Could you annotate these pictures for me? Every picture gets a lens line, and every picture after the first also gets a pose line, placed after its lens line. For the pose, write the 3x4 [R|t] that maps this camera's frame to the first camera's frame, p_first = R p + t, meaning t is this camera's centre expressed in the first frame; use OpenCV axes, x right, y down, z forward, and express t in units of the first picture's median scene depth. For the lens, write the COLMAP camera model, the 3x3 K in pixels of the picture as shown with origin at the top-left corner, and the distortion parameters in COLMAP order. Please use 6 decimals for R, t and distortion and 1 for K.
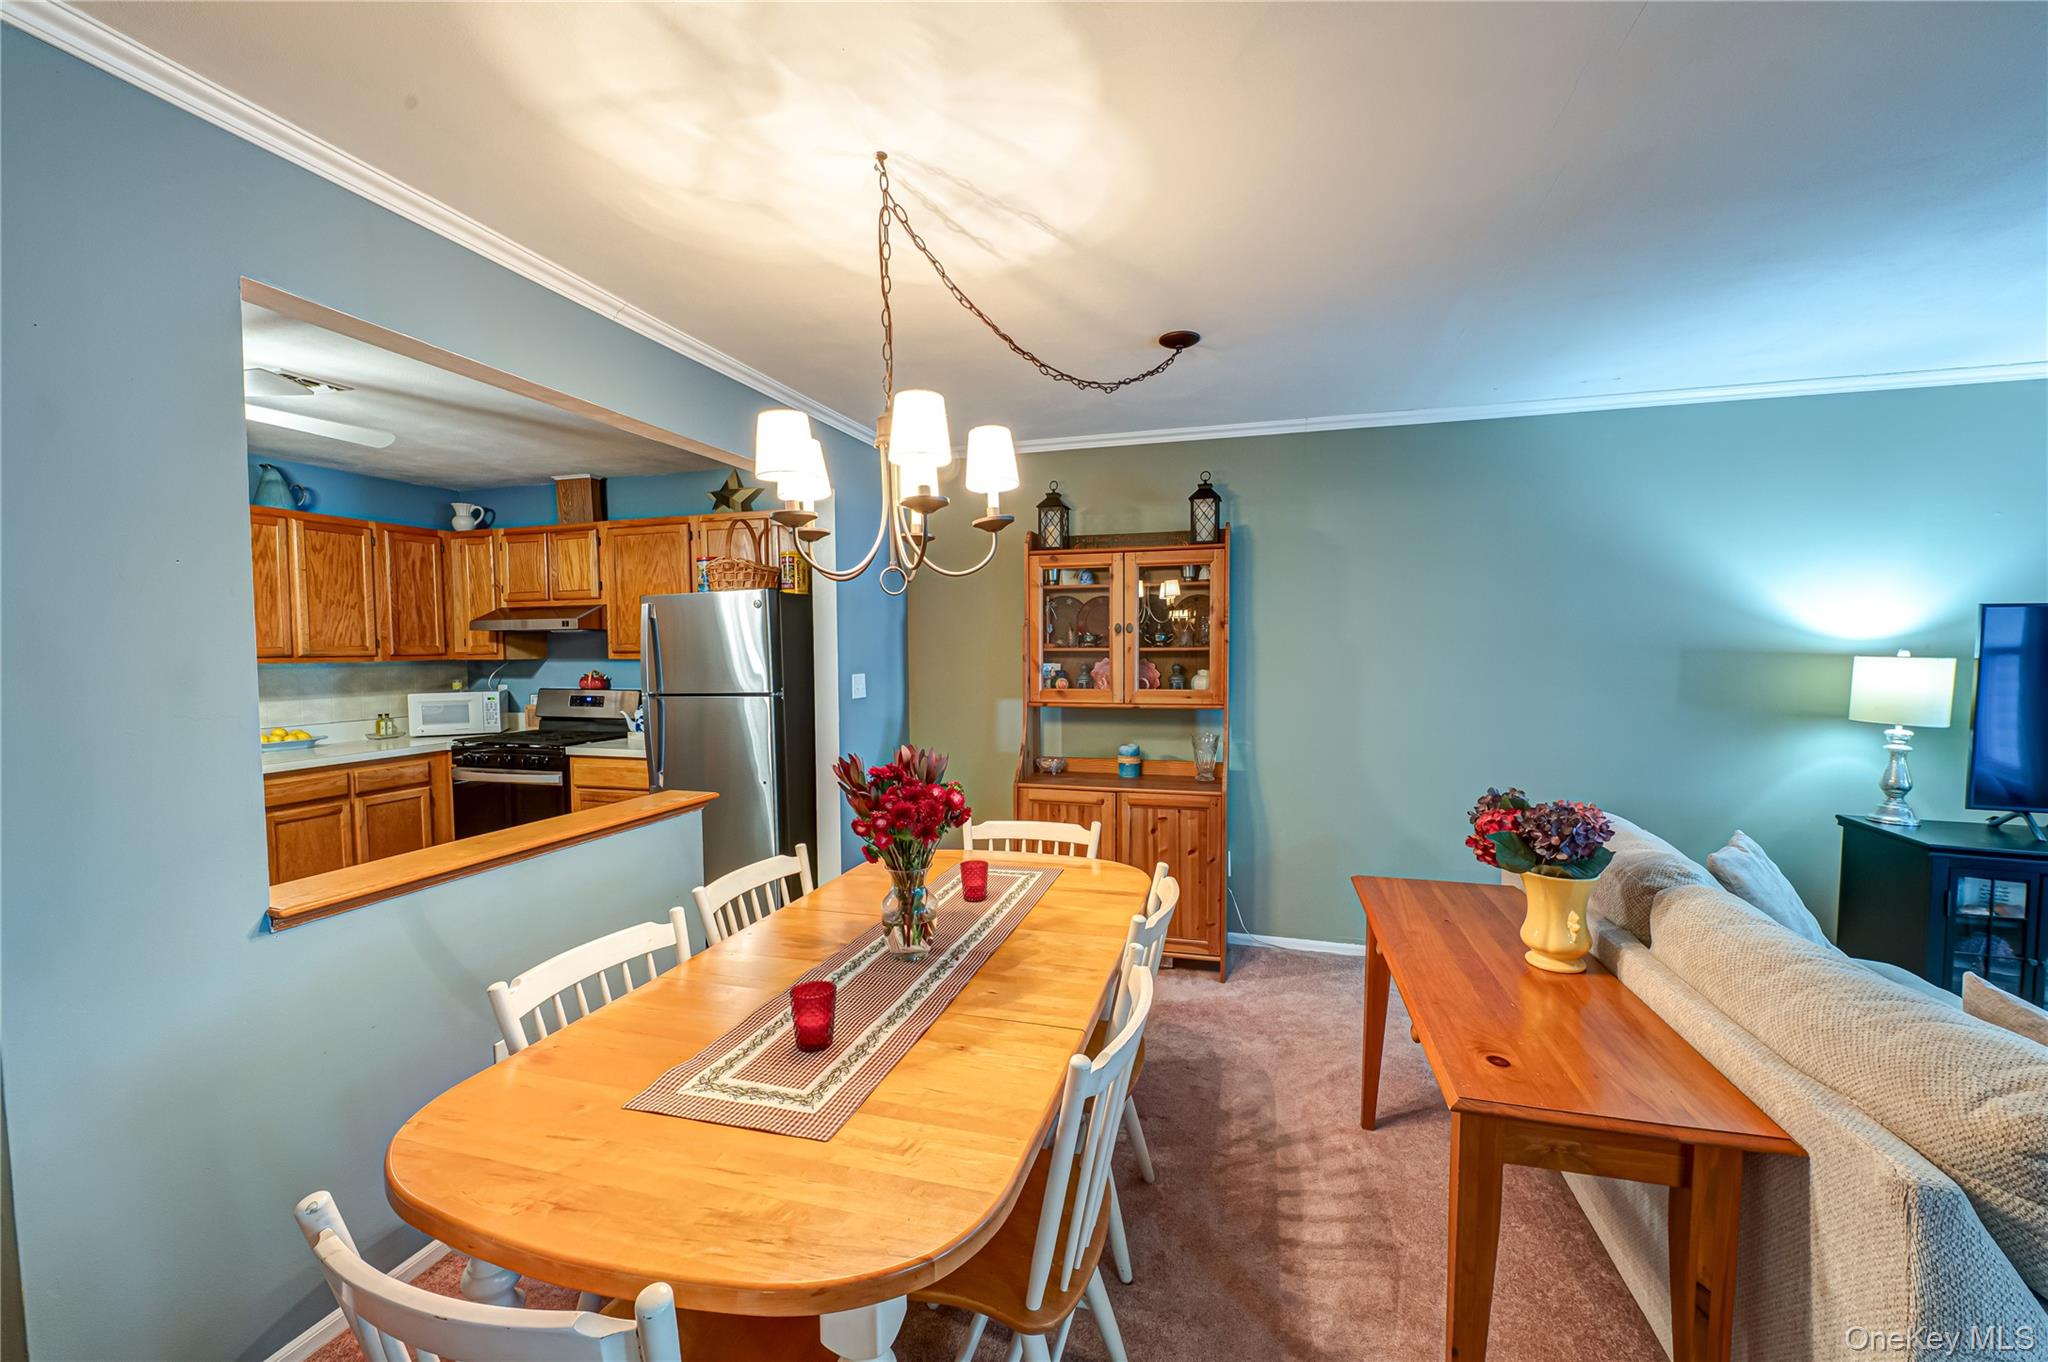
lens RADIAL K [[801.3, 0, 1031.4], [0, 801.3, 685.9], [0, 0, 1]] dist [-0.008687, -0.000143]
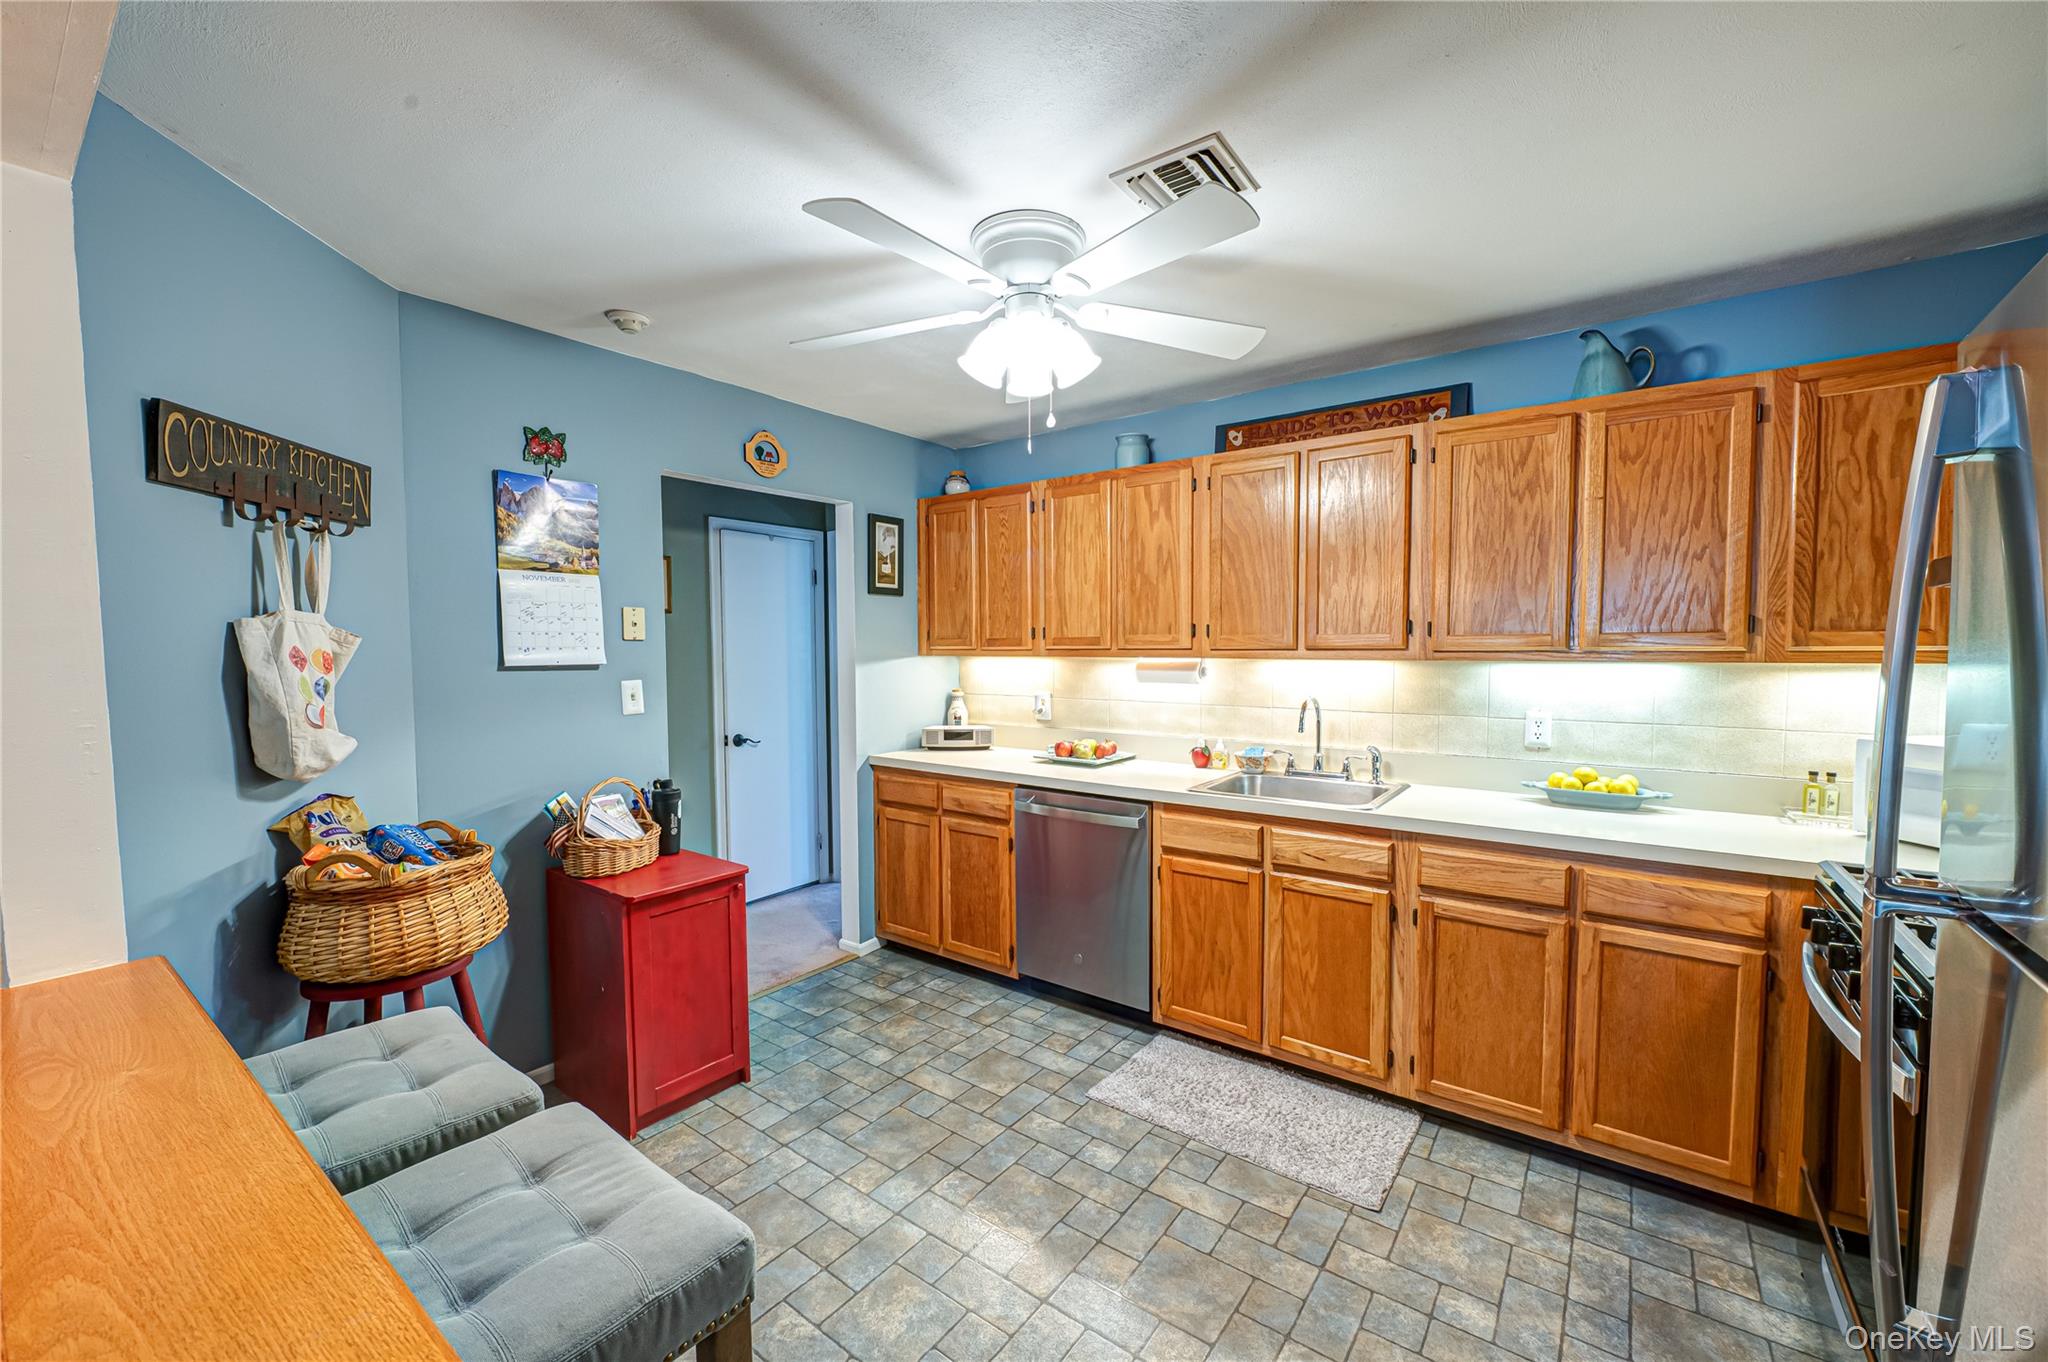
lens RADIAL K [[807.9, 0, 1027.2], [0, 807.9, 675.2], [0, 0, 1]] dist [-0.014941, -0.002945]
pose [[-0.350791, 0.040459, -0.935579, -0.259935], [-0.039148, 0.997559, 0.057818, -0.041880], [0.935635, 0.056907, -0.348351, 0.939575]]
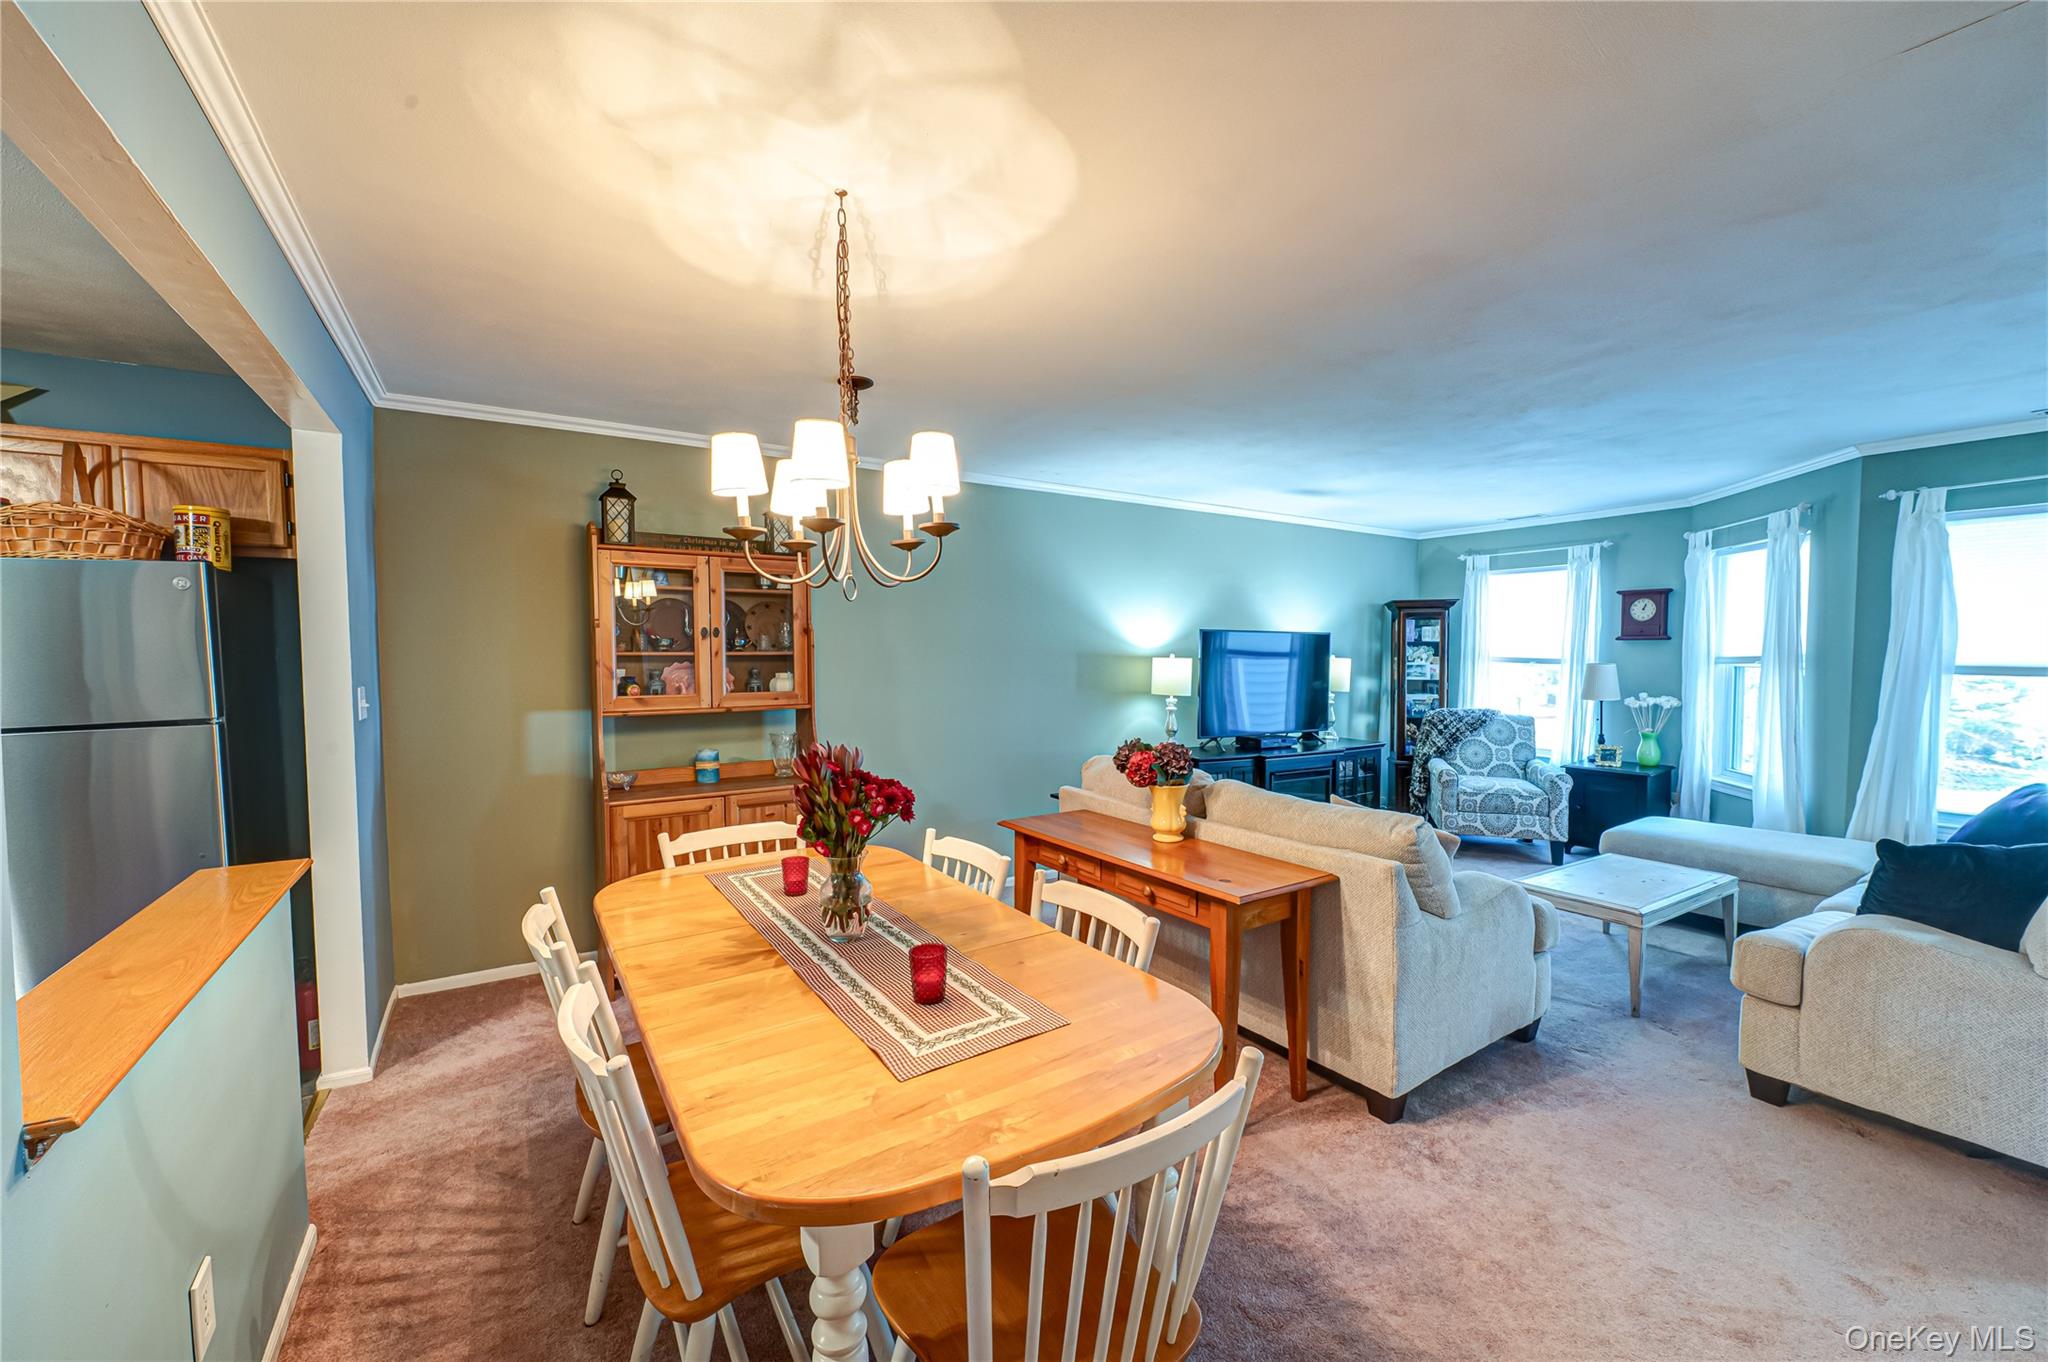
lens RADIAL K [[801.3, 0, 1031.4], [0, 801.3, 685.9], [0, 0, 1]] dist [-0.008687, -0.000143]
pose [[0.648507, -0.029775, 0.760626, -0.396445], [0.035508, 0.999330, 0.008846, -0.000160], [-0.760380, 0.021272, 0.649130, 0.055233]]
